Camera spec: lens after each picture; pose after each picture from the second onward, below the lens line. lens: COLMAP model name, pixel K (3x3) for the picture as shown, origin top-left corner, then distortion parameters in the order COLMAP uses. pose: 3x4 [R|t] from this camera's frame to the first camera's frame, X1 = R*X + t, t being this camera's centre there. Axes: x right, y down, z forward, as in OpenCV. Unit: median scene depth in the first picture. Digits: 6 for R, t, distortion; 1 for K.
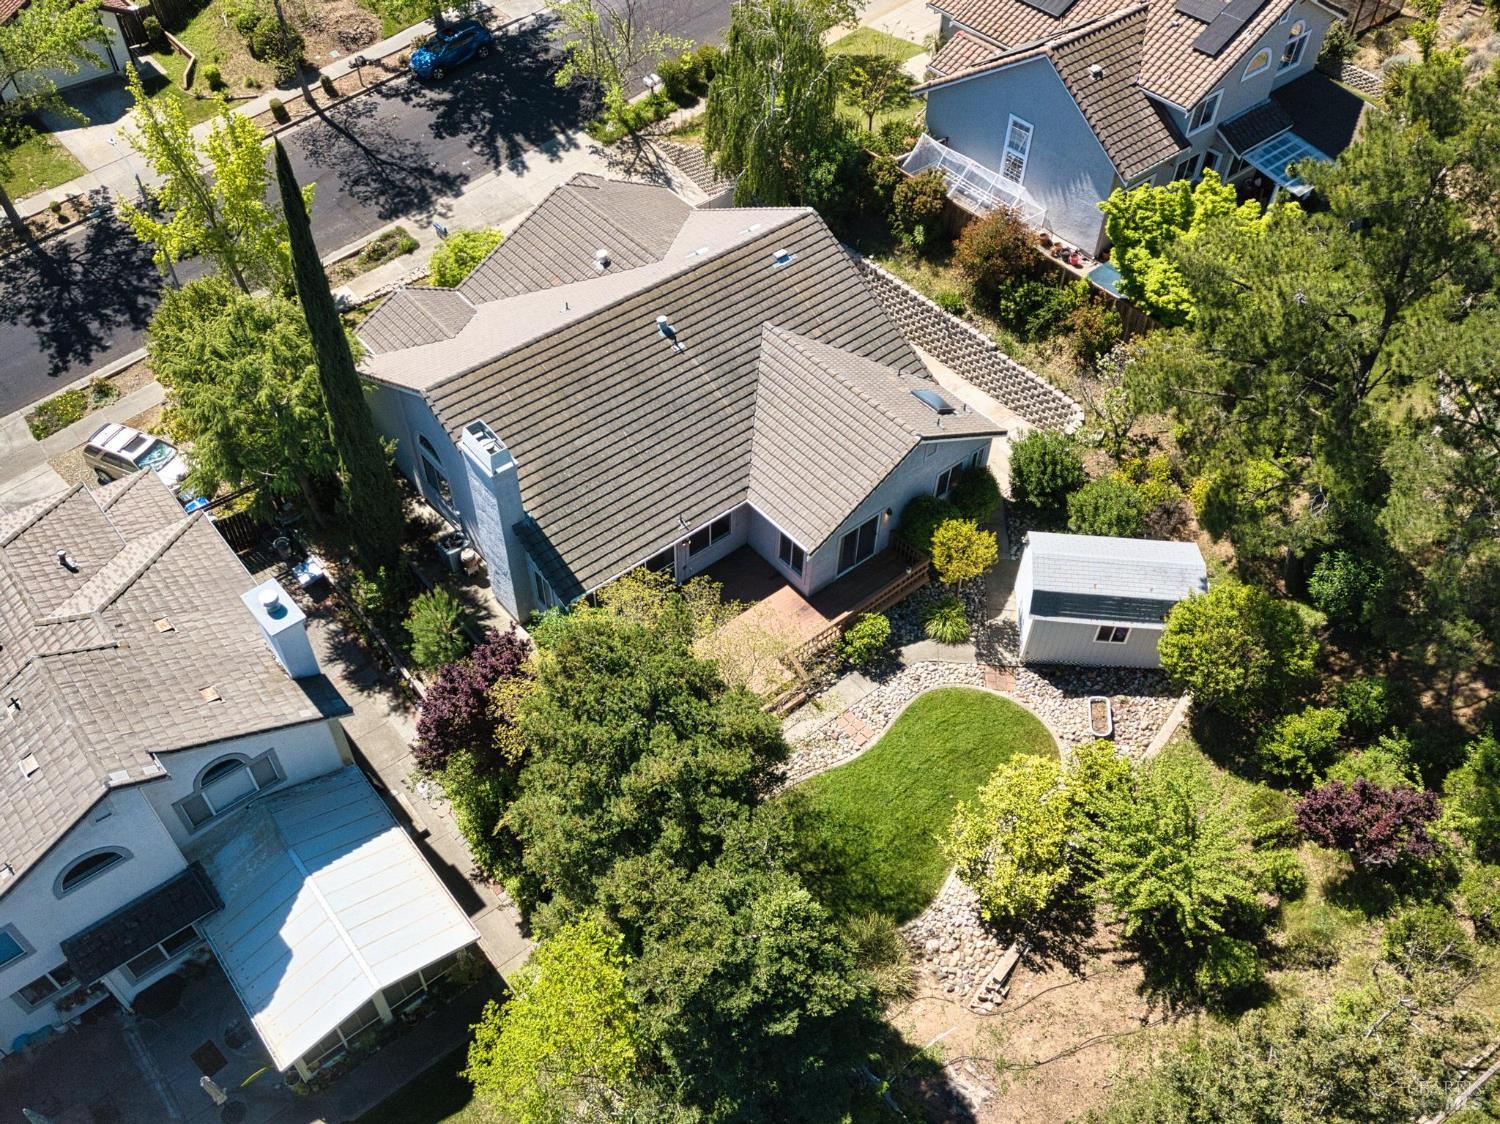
lens RADIAL K [[1247.9, 0, 744.0], [0, 1247.9, 563.7], [0, 0, 1]] dist [0.009032, 0.000115]
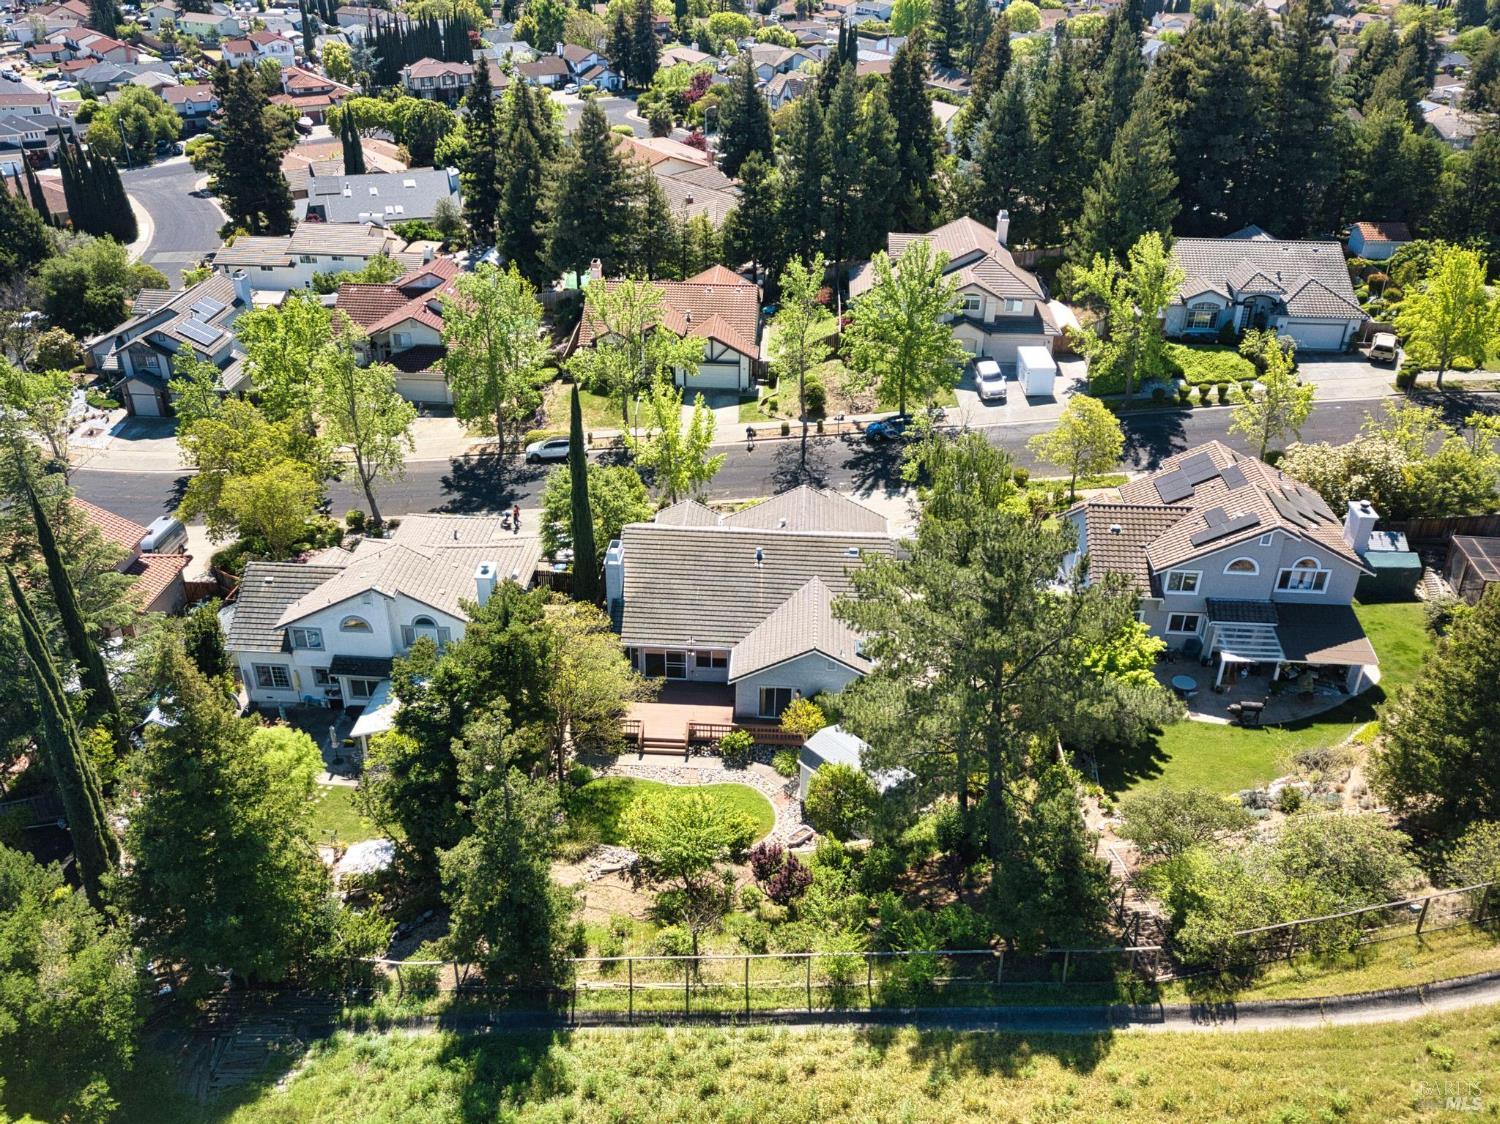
lens RADIAL K [[1247.9, 0, 755.1], [0, 1247.9, 560.8], [0, 0, 1]] dist [0.009032, 0.000115]
pose [[0.734100, 0.334277, -0.591064, 0.852634], [-0.510019, 0.846095, -0.154932, 0.082061], [0.448306, 0.415189, 0.791606, -0.336926]]
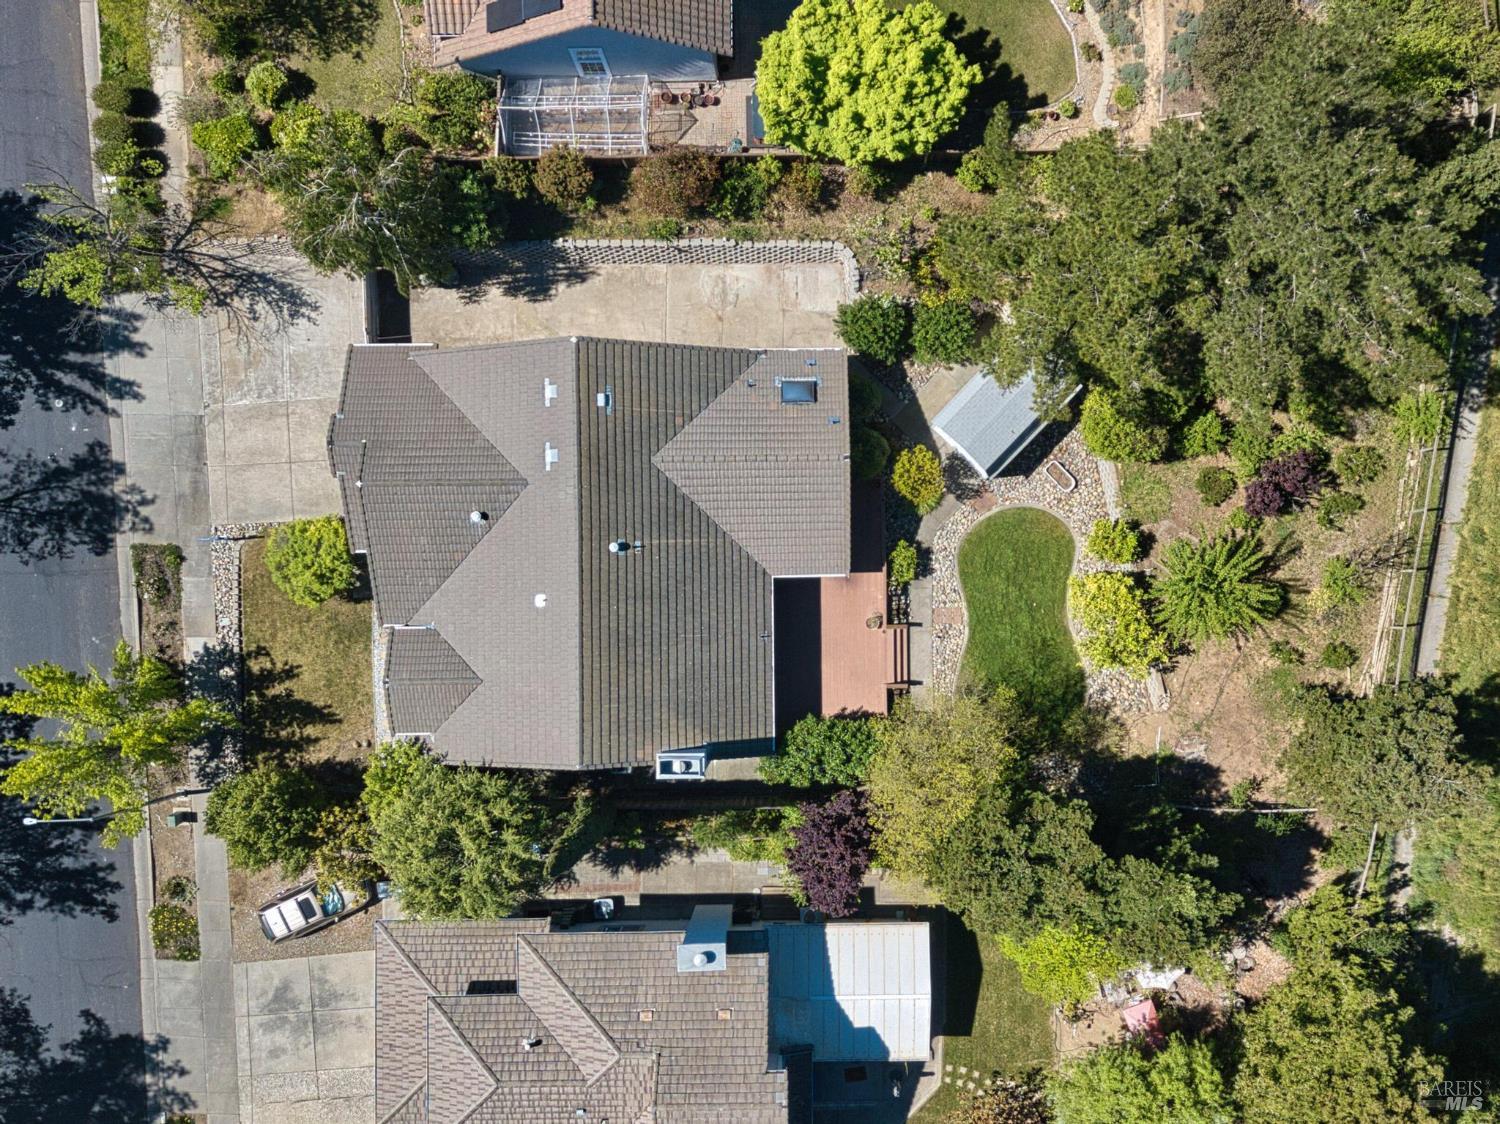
lens RADIAL K [[1501.7, 0, 752.3], [0, 1501.7, 563.1], [0, 0, 1]] dist [0.036369, 0.000000]
pose [[0.630674, -0.775992, -0.009373, 0.012762], [0.578612, 0.462139, 0.672039, -0.906103], [-0.517165, -0.429260, 0.740457, -0.062757]]
